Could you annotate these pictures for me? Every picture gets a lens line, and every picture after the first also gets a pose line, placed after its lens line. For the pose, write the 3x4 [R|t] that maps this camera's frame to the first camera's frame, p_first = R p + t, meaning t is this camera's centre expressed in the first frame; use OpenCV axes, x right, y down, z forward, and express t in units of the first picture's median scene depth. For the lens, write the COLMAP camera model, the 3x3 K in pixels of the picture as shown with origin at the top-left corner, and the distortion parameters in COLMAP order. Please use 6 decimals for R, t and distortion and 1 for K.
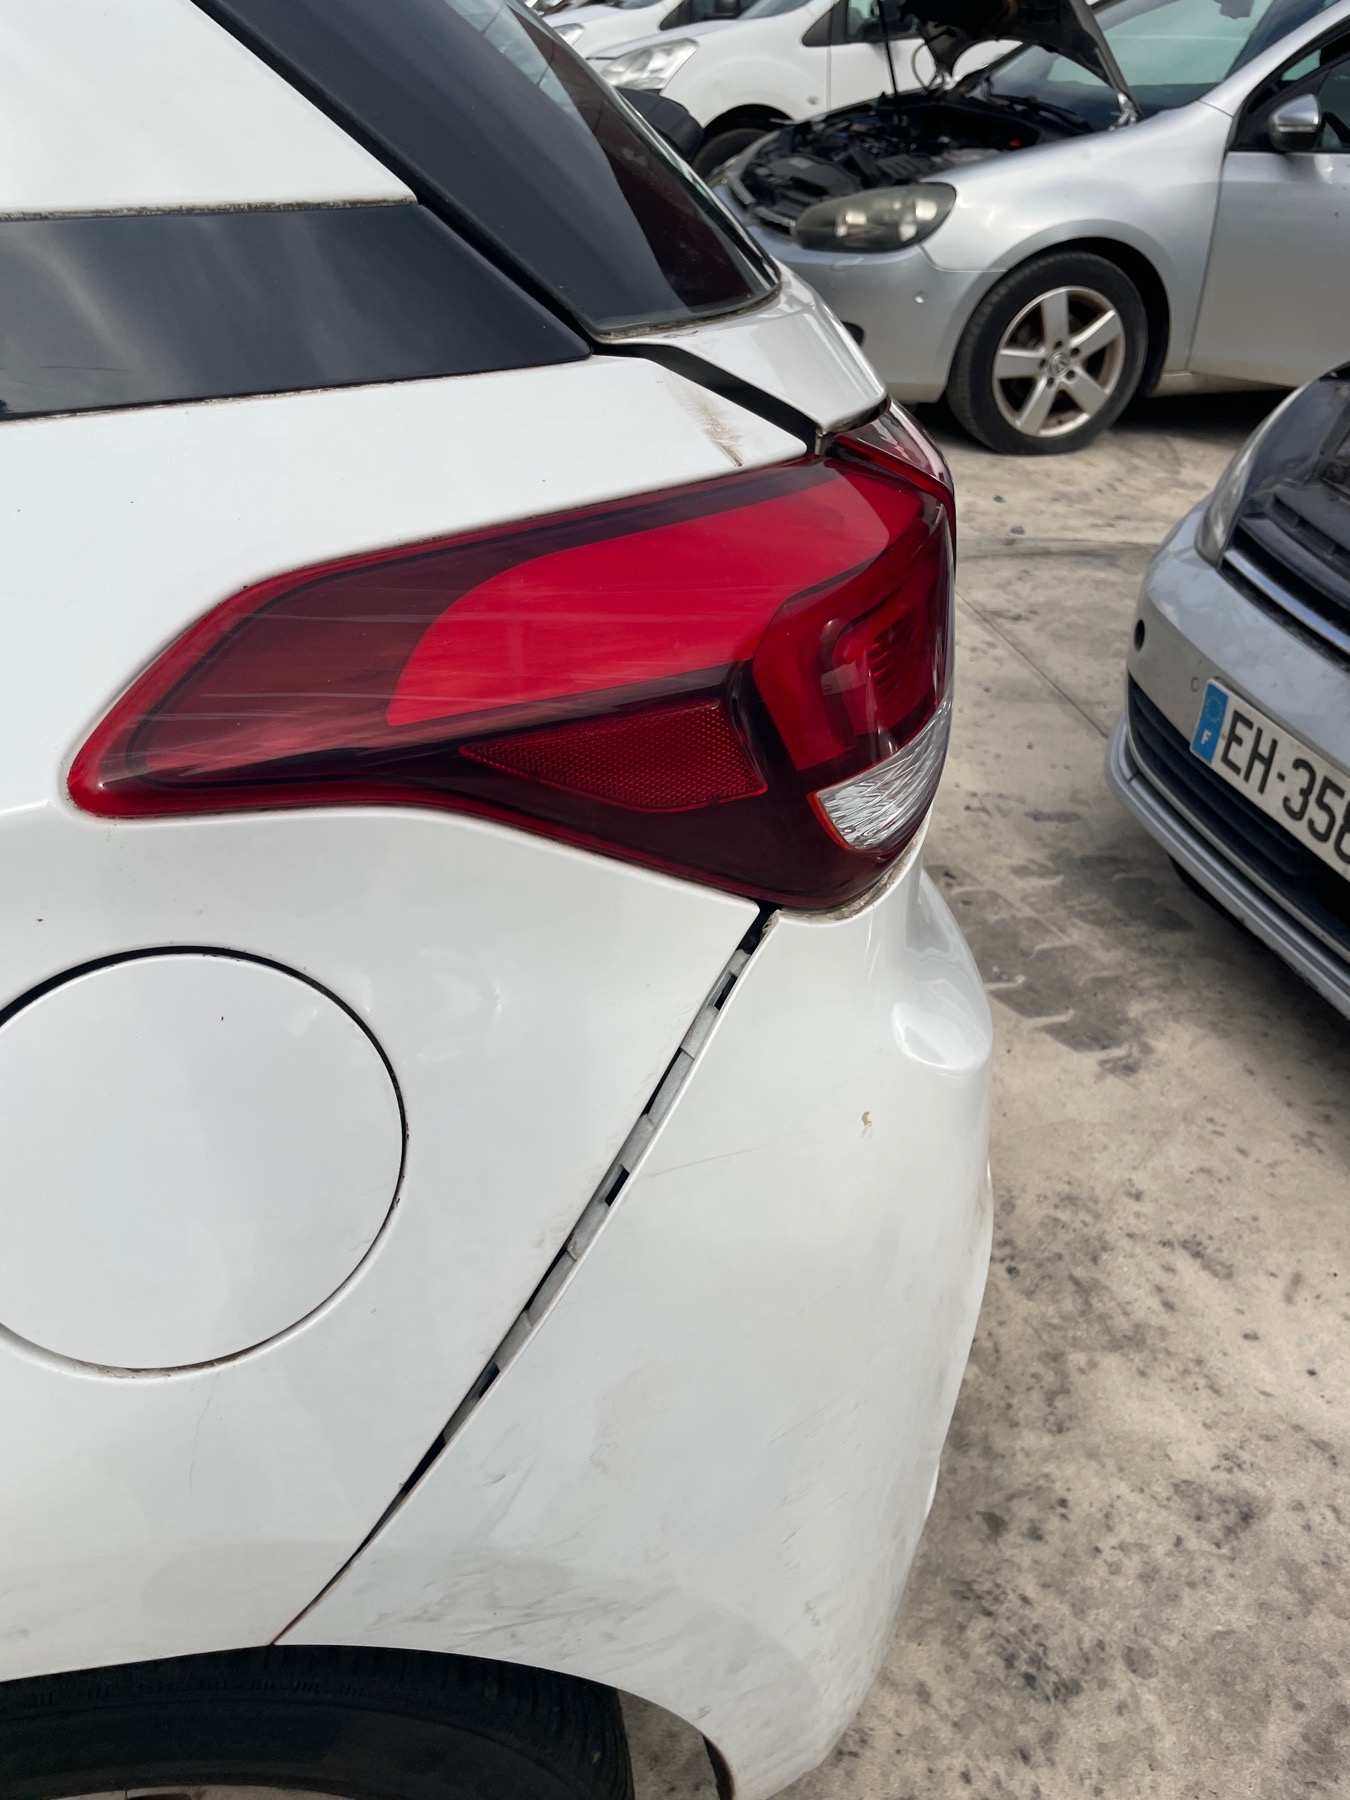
lens RADIAL K [[1362.1, 0, 676.0], [0, 1362.1, 905.9], [0, 0, 1]] dist [0.049858, -0.073783]
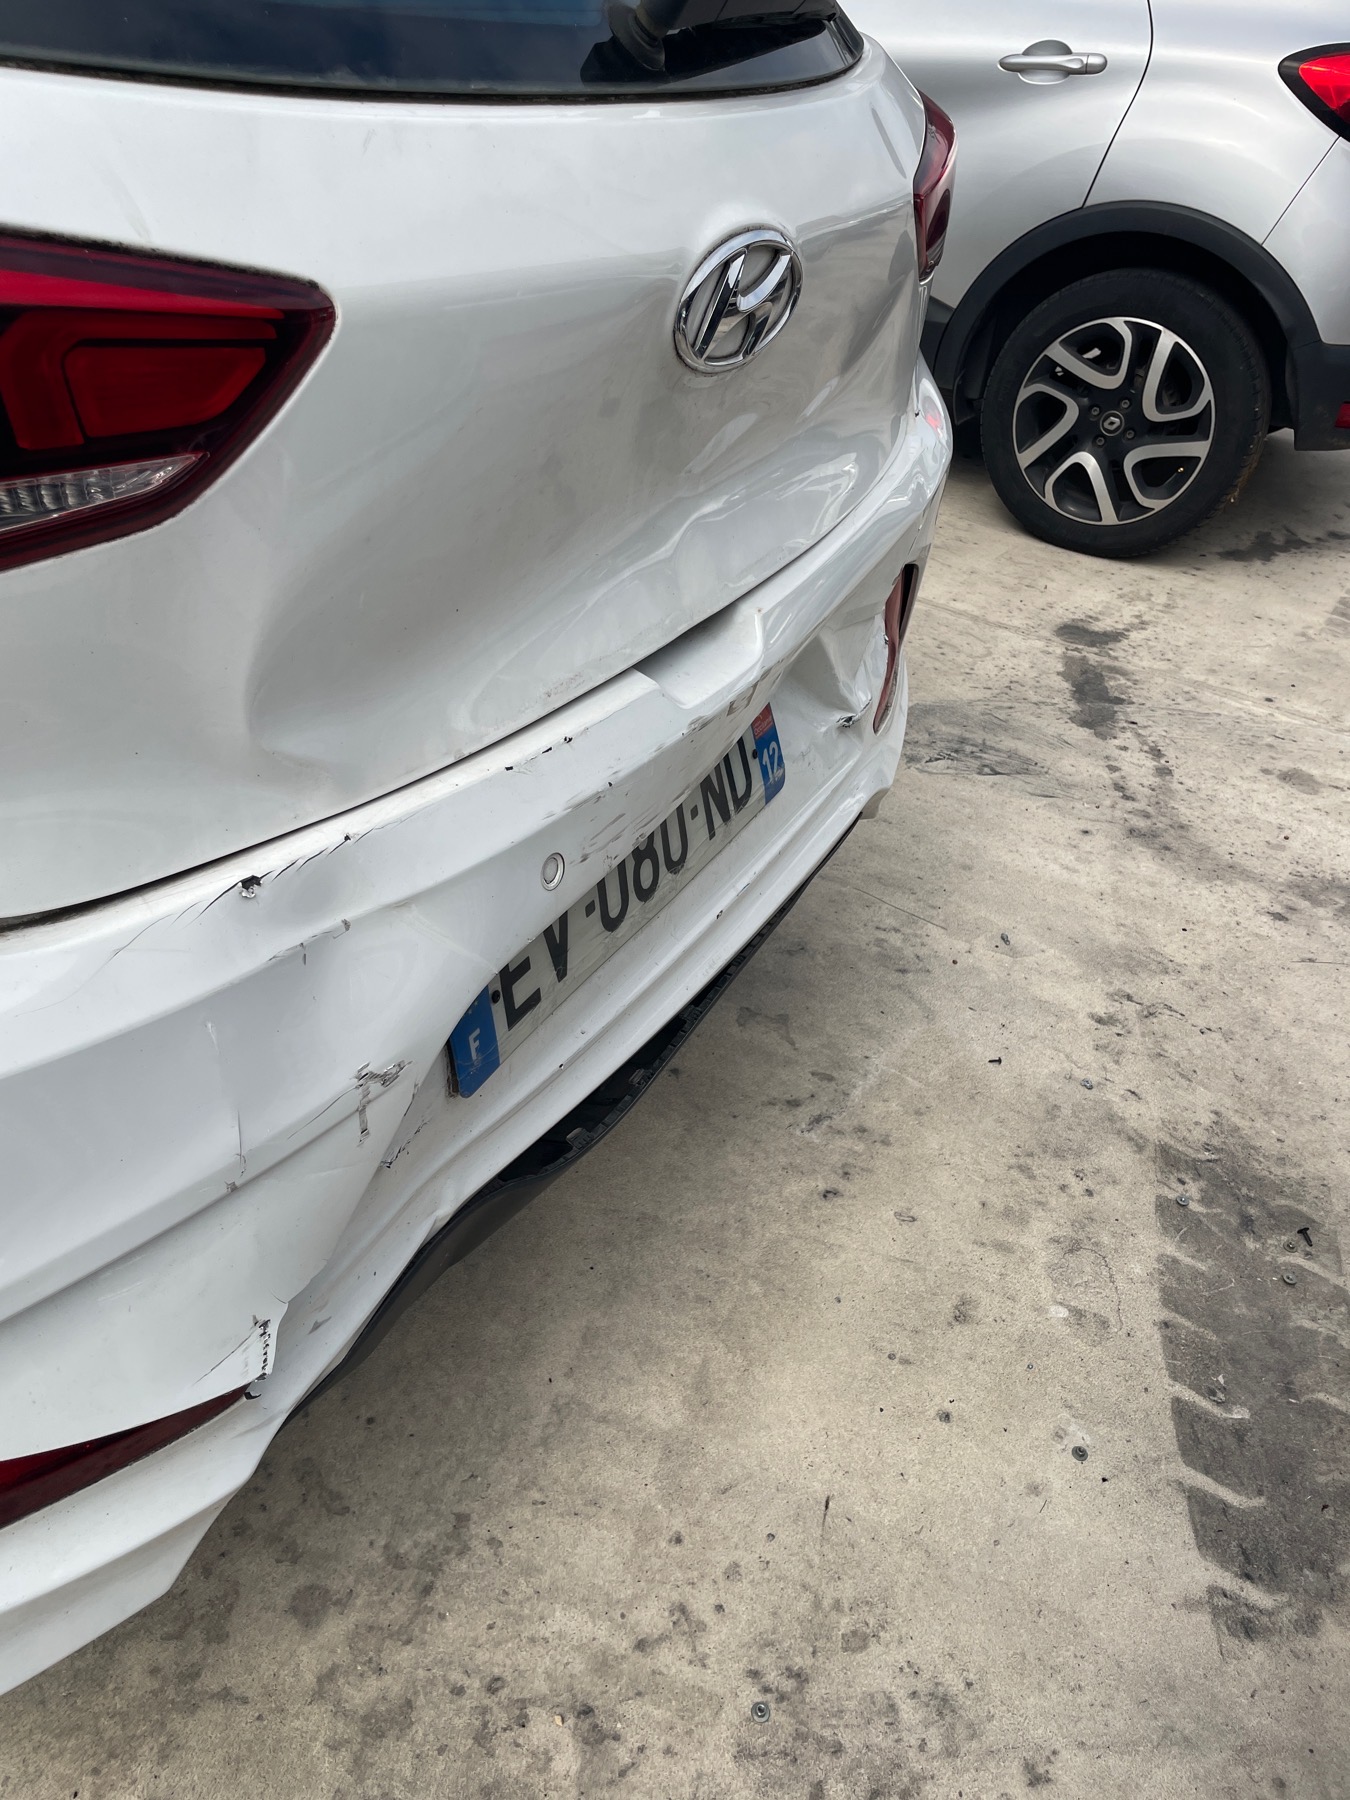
lens RADIAL K [[1362.1, 0, 665.5], [0, 1362.1, 880.7], [0, 0, 1]] dist [0.049858, -0.073783]
pose [[0.698767, 0.421511, -0.577972, 0.482270], [-0.452015, 0.886392, 0.099954, -0.168450], [0.554442, 0.191408, 0.809912, 0.367800]]
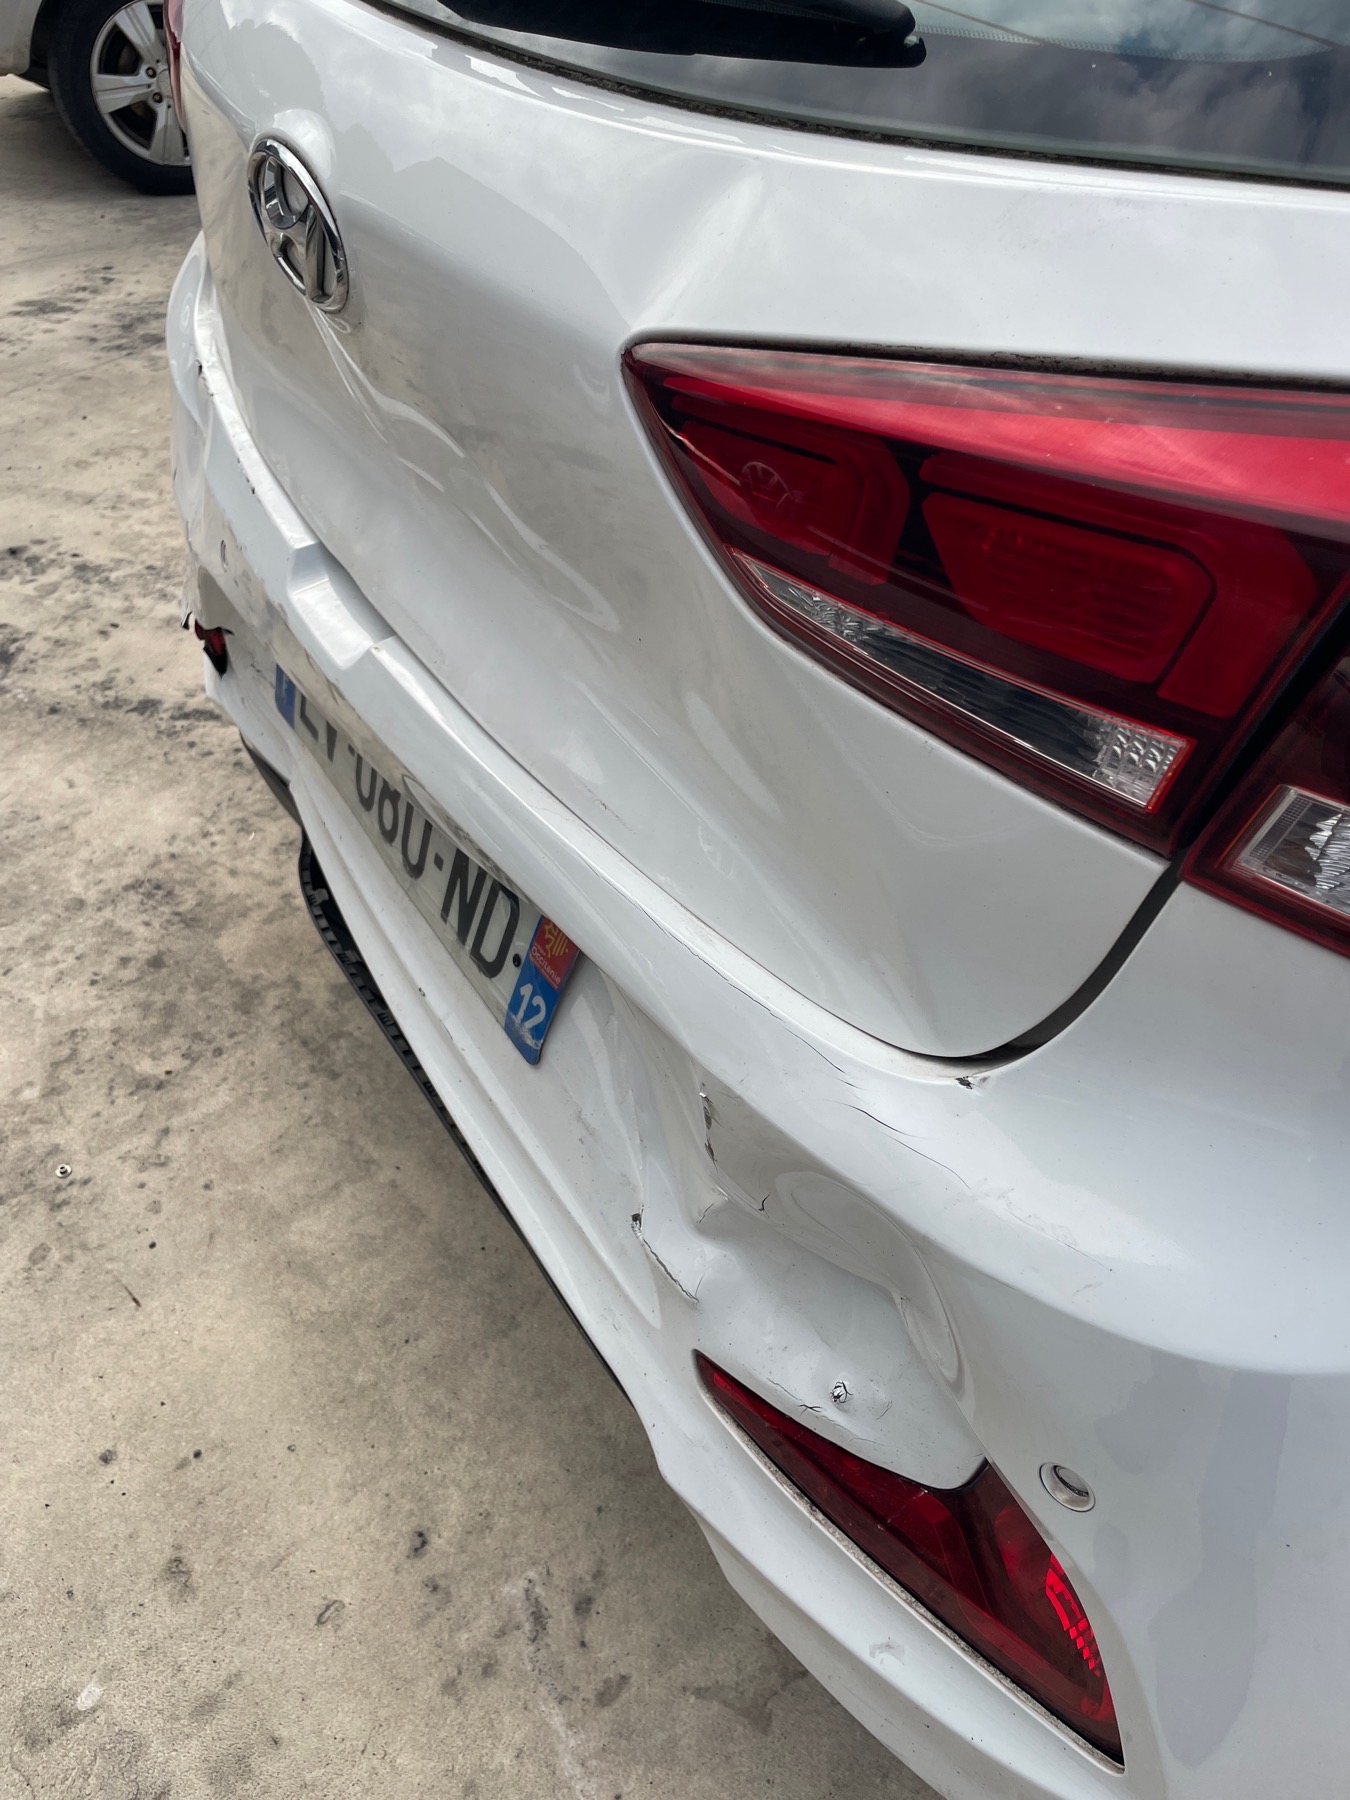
lens RADIAL K [[1362.1, 0, 672.7], [0, 1362.1, 895.8], [0, 0, 1]] dist [0.049858, -0.073783]
pose [[-0.965844, 0.093550, -0.241649, 0.062544], [-0.206864, 0.283258, 0.936468, -0.810752], [0.156055, 0.954470, -0.254231, 1.240123]]
